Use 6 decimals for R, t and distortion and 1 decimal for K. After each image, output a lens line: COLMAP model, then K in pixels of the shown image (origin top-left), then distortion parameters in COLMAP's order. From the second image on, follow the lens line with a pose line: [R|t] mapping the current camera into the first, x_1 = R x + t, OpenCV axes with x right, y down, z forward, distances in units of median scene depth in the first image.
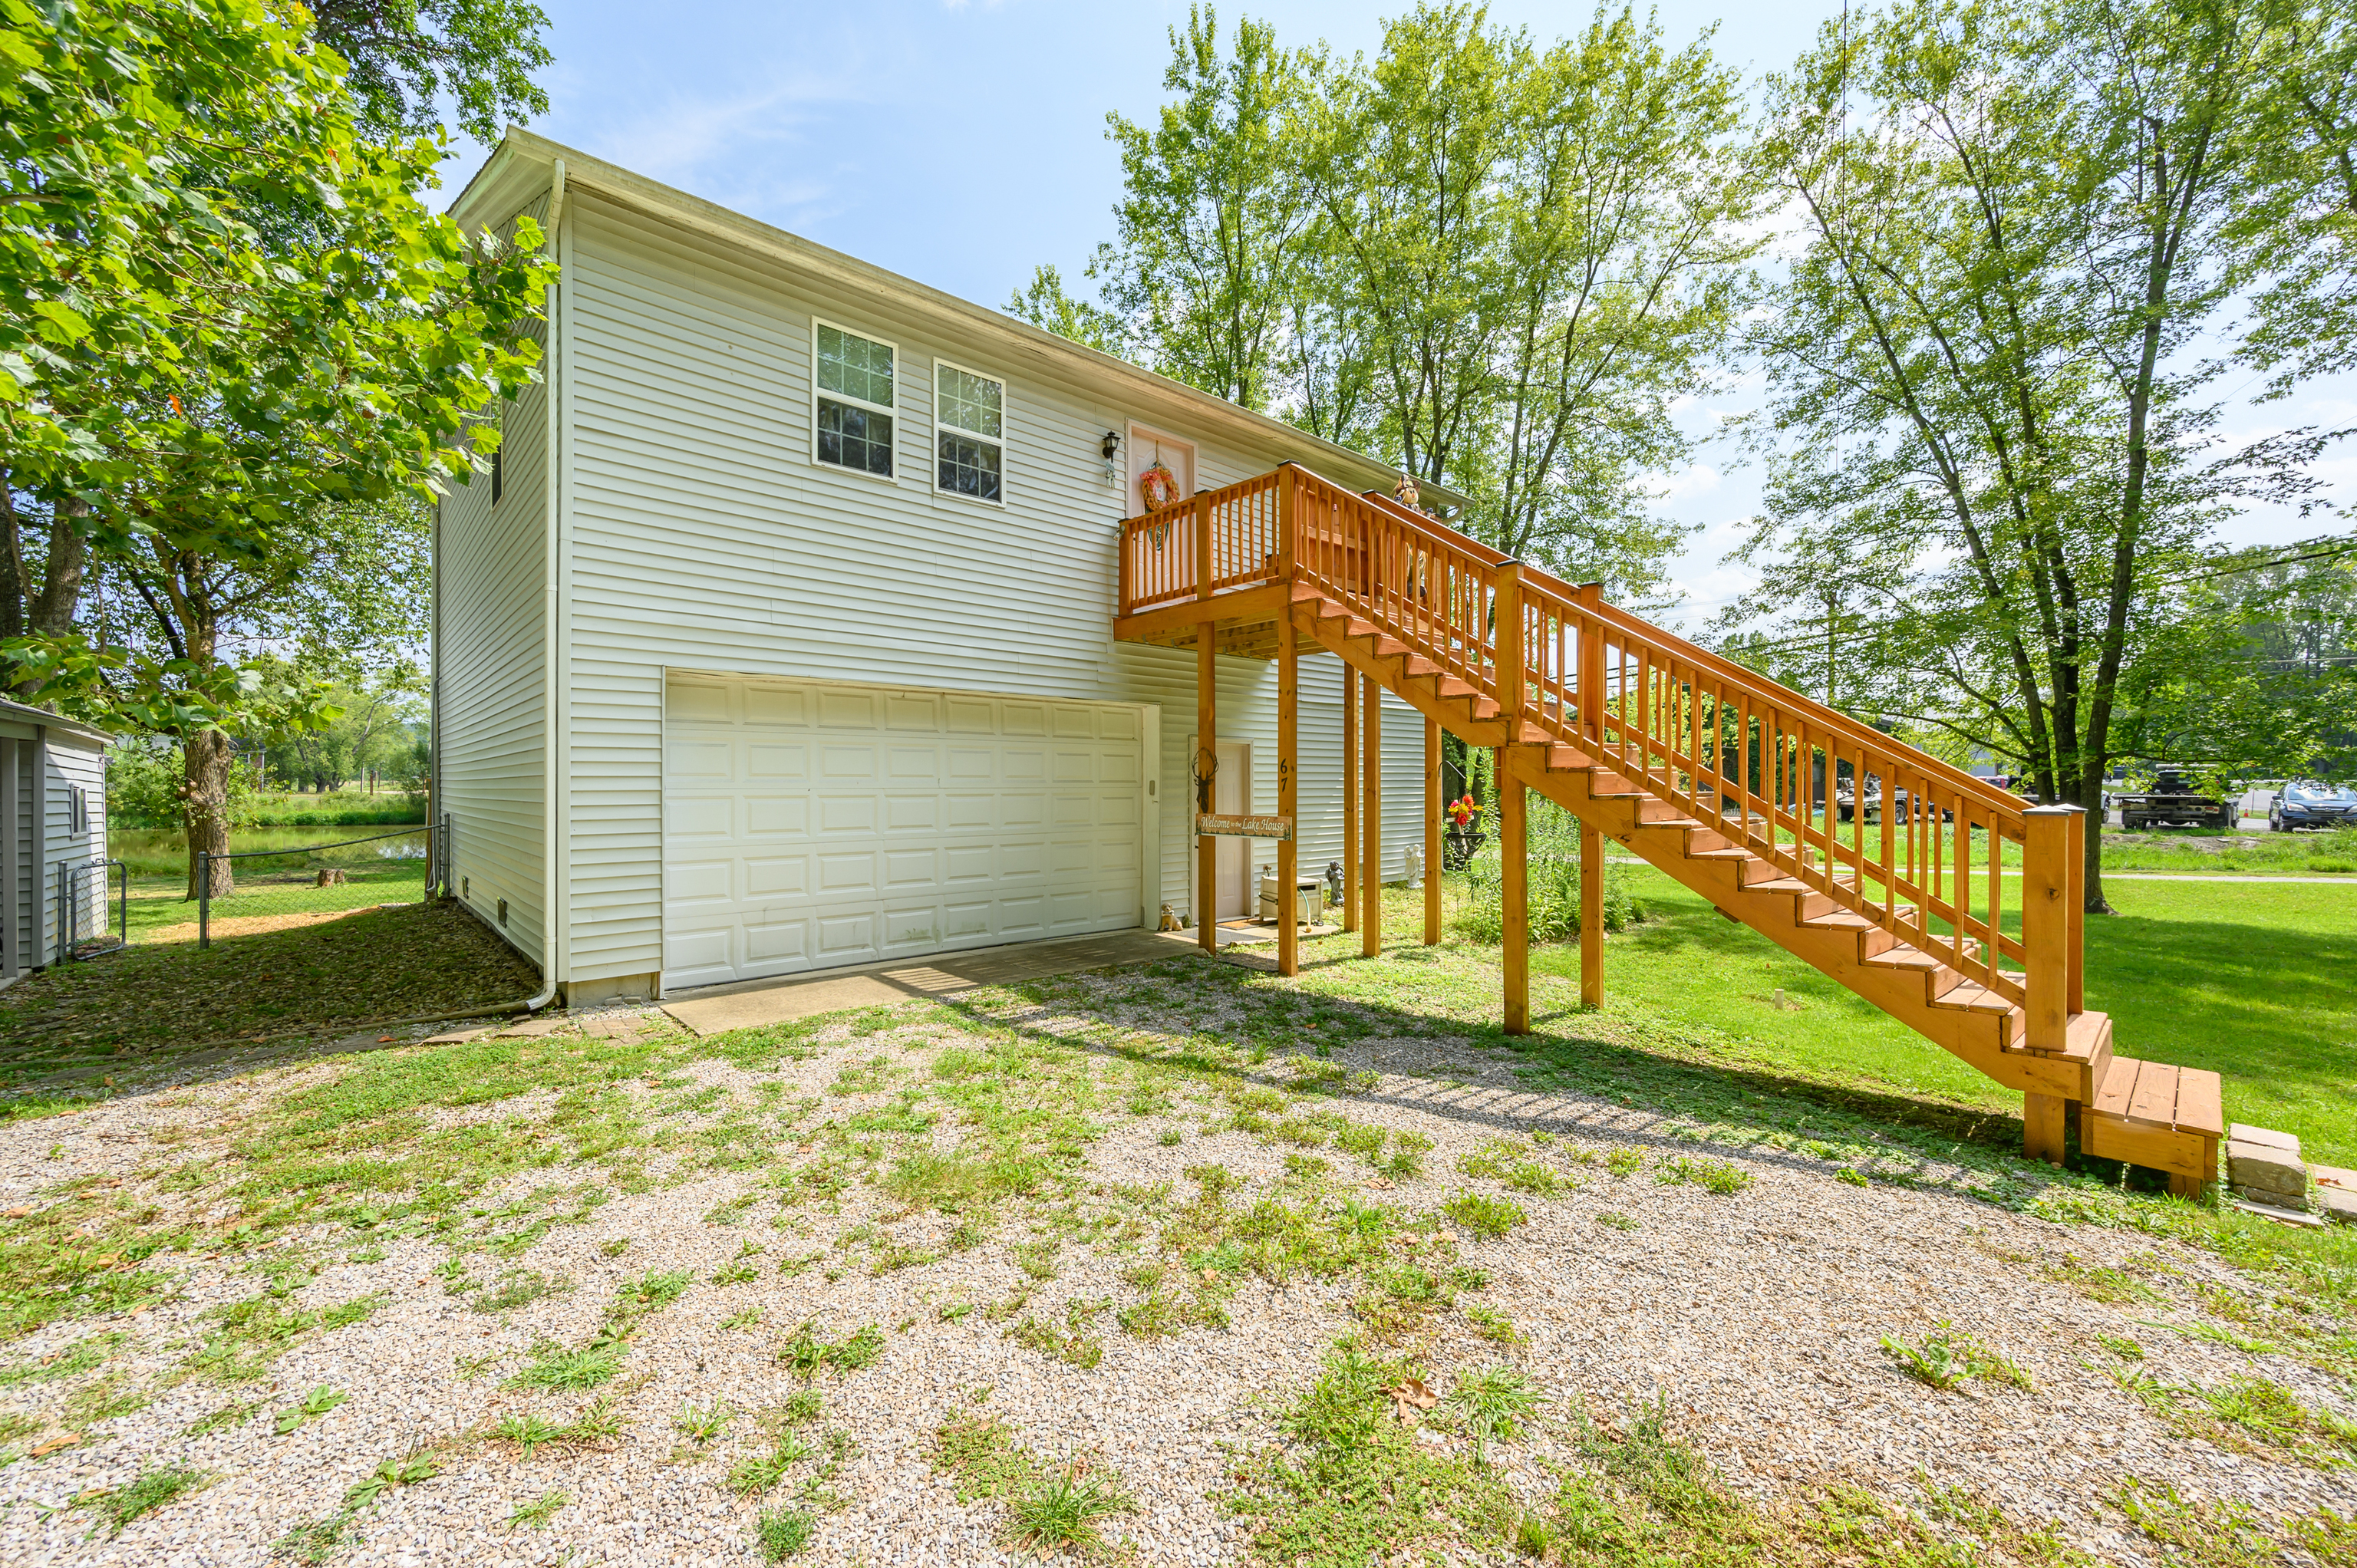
lens RADIAL K [[944.7, 0, 1170.6], [0, 944.7, 790.8], [0, 0, 1]] dist [-0.001156, 0.000292]
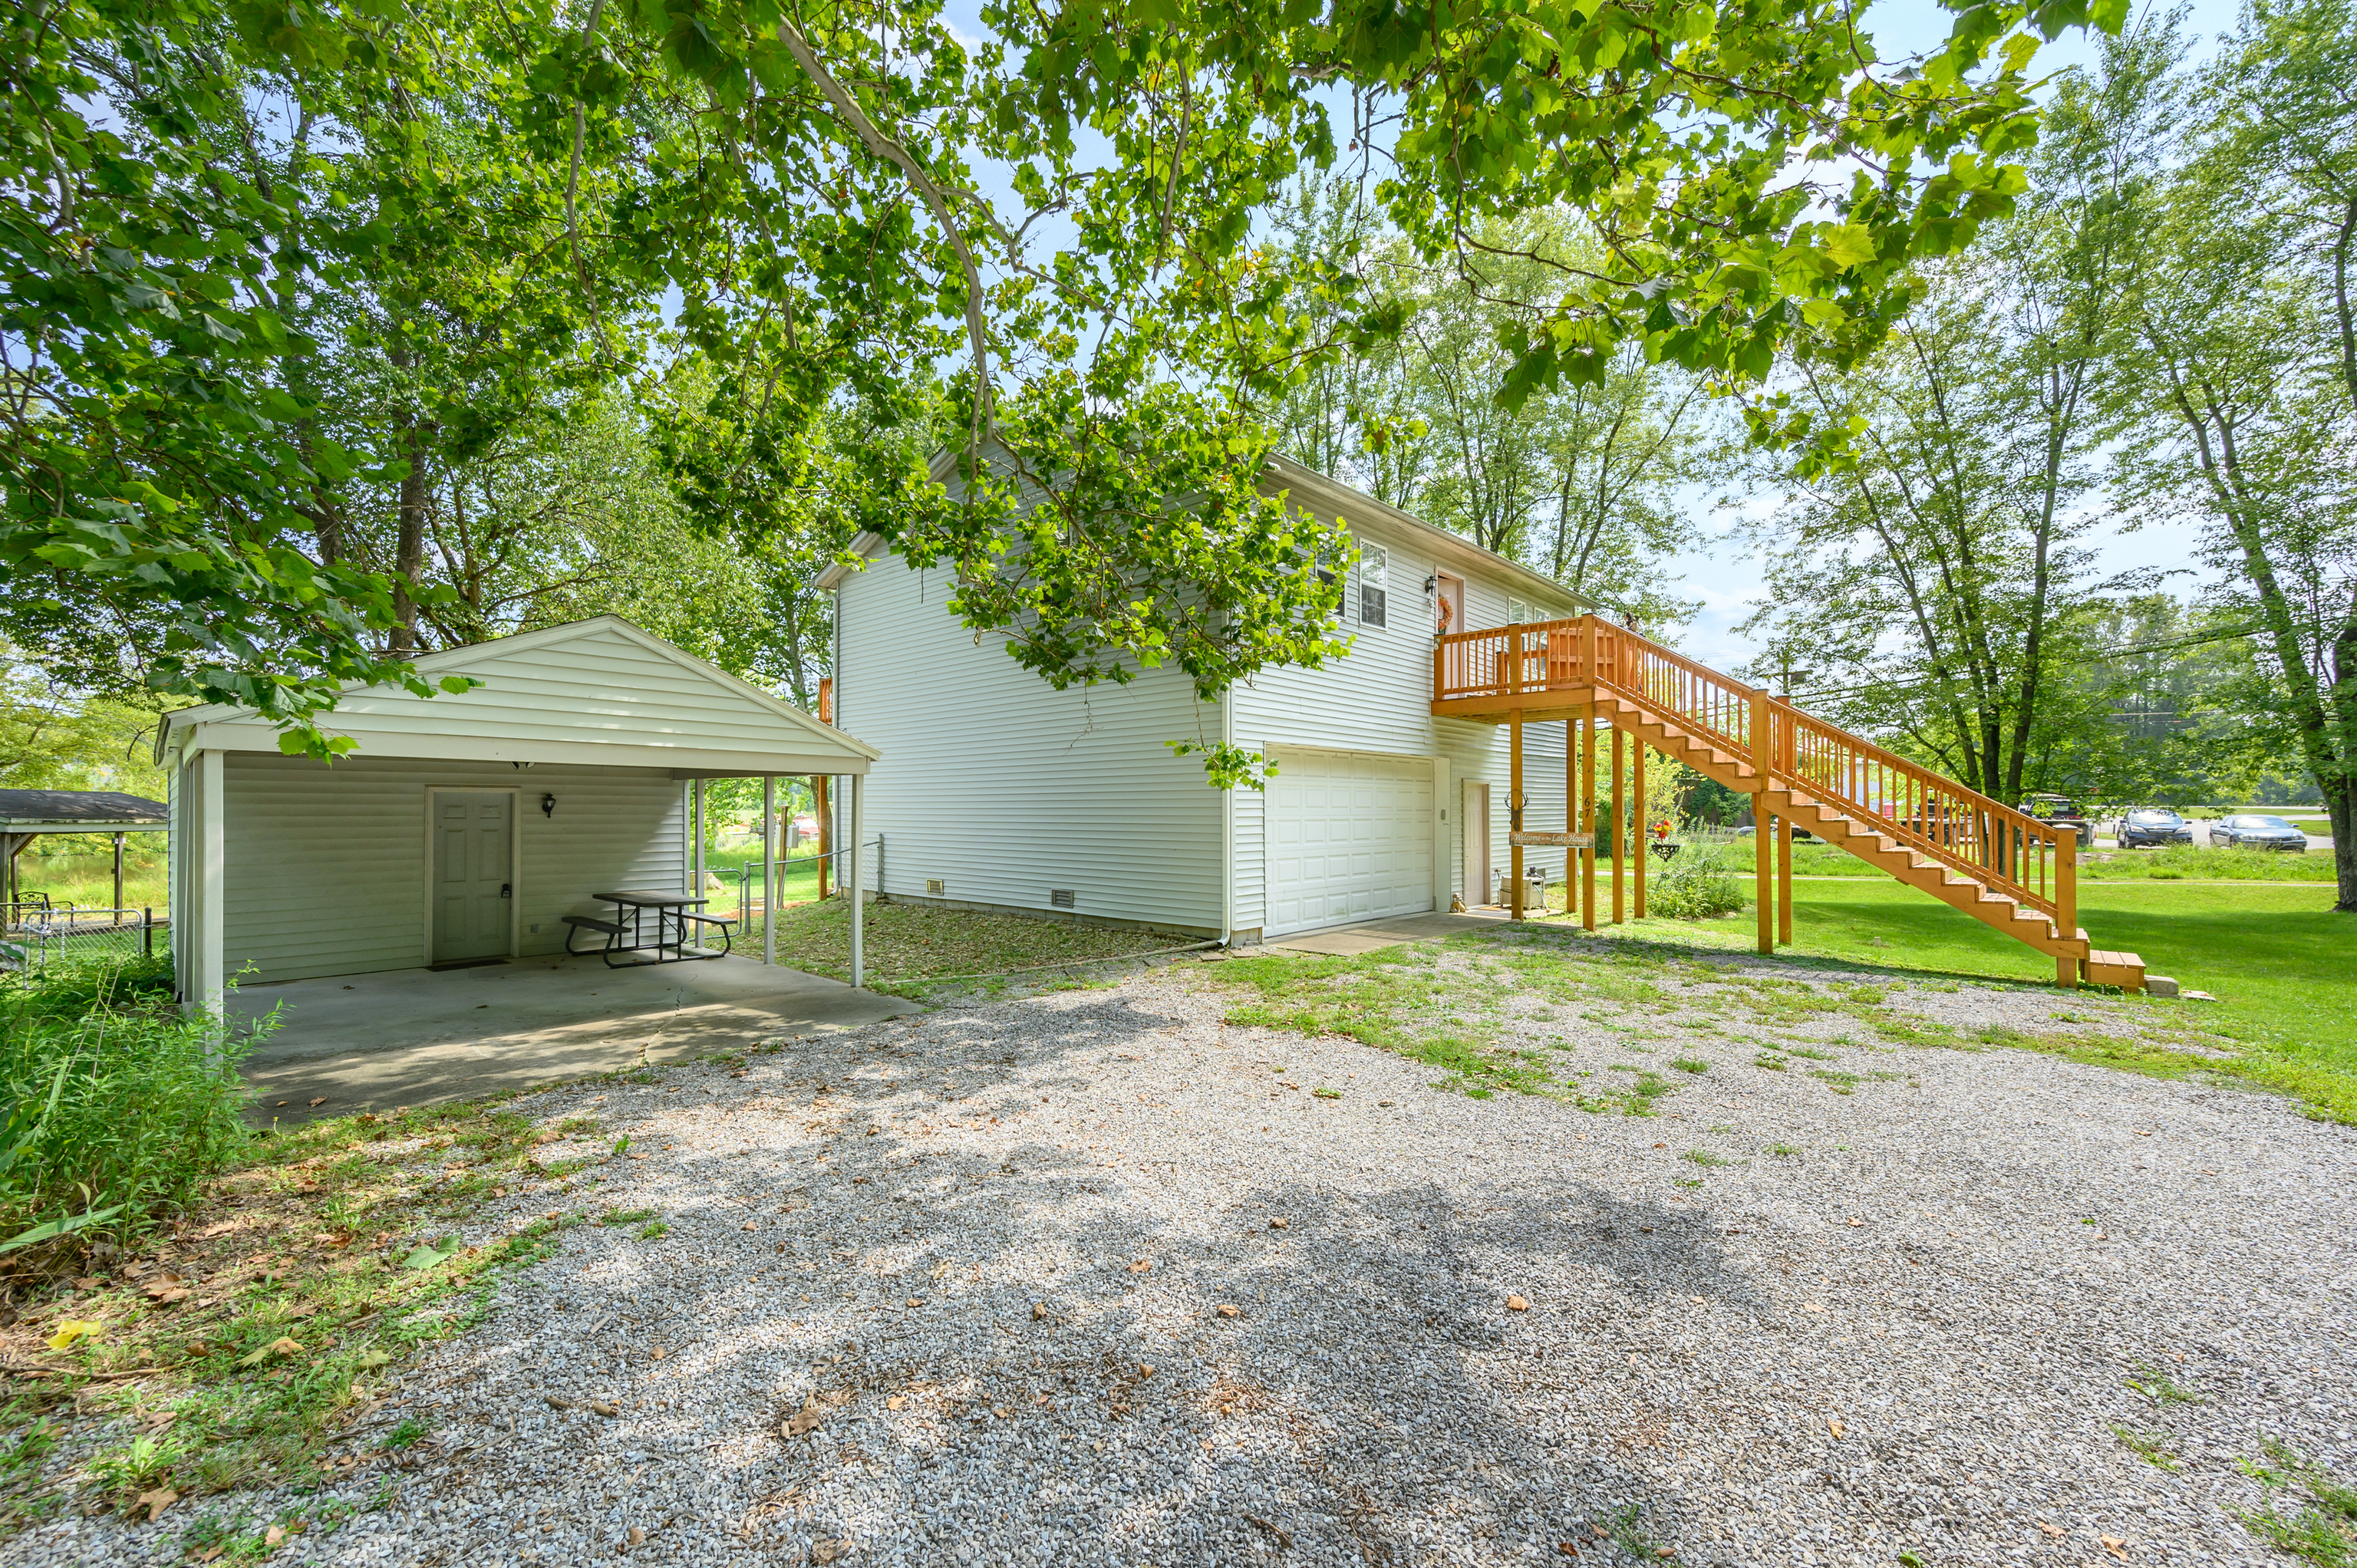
lens RADIAL K [[944.7, 0, 1175.9], [0, 944.7, 805.8], [0, 0, 1]] dist [-0.001156, 0.000292]
pose [[0.996432, 0.001829, 0.084383, -0.335092], [-0.001124, 0.999964, -0.008403, -0.002150], [-0.084396, 0.008278, 0.996398, -0.255525]]
